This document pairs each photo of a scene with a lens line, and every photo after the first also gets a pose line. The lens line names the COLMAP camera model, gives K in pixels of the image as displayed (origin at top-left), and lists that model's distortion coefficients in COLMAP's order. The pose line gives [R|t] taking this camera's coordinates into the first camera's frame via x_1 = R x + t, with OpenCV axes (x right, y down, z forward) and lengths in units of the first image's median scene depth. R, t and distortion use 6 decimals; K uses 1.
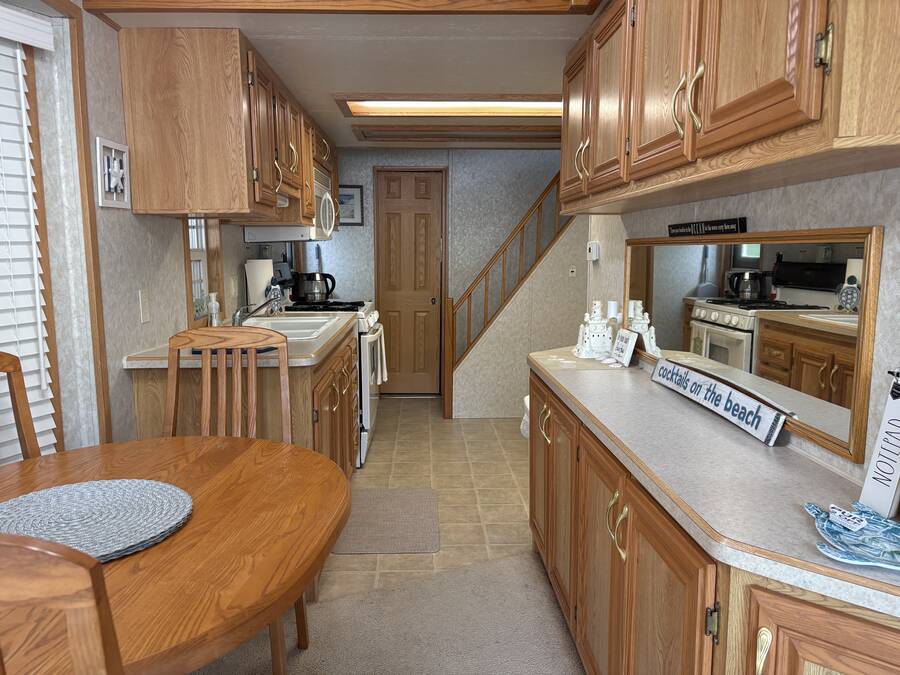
lens RADIAL K [[682.9, 0, 448.9], [0, 682.9, 339.5], [0, 0, 1]] dist [0.072750, 0.000378]
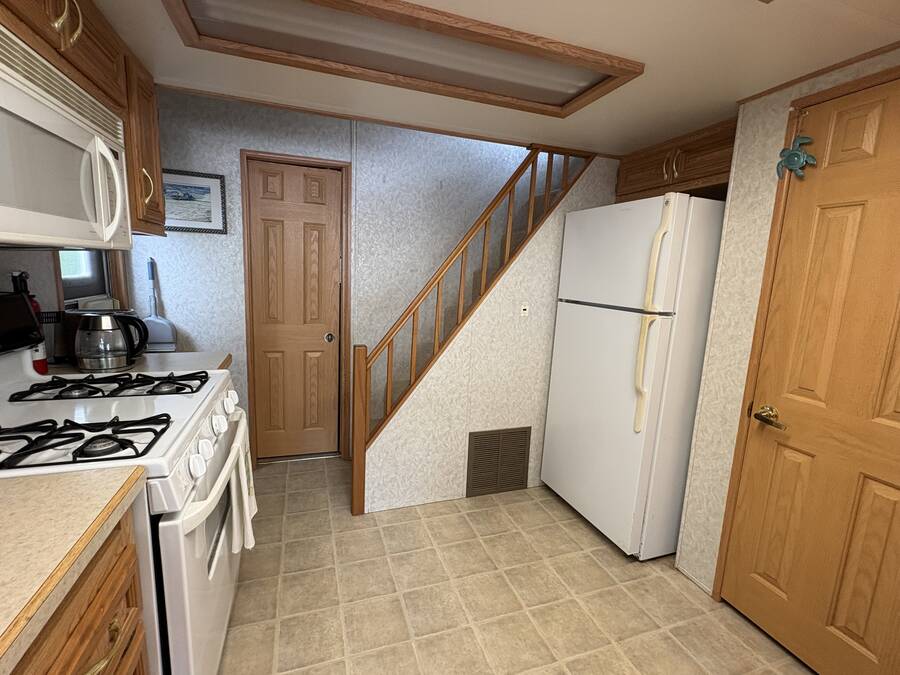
lens RADIAL K [[412.8, 0, 454.8], [0, 412.8, 336.5], [0, 0, 1]] dist [-0.014151, -0.000321]
pose [[0.951402, -0.008238, 0.307841, -0.032853], [-0.001910, 0.999465, 0.032648, -0.075595], [-0.307945, -0.031650, 0.950877, 0.525775]]
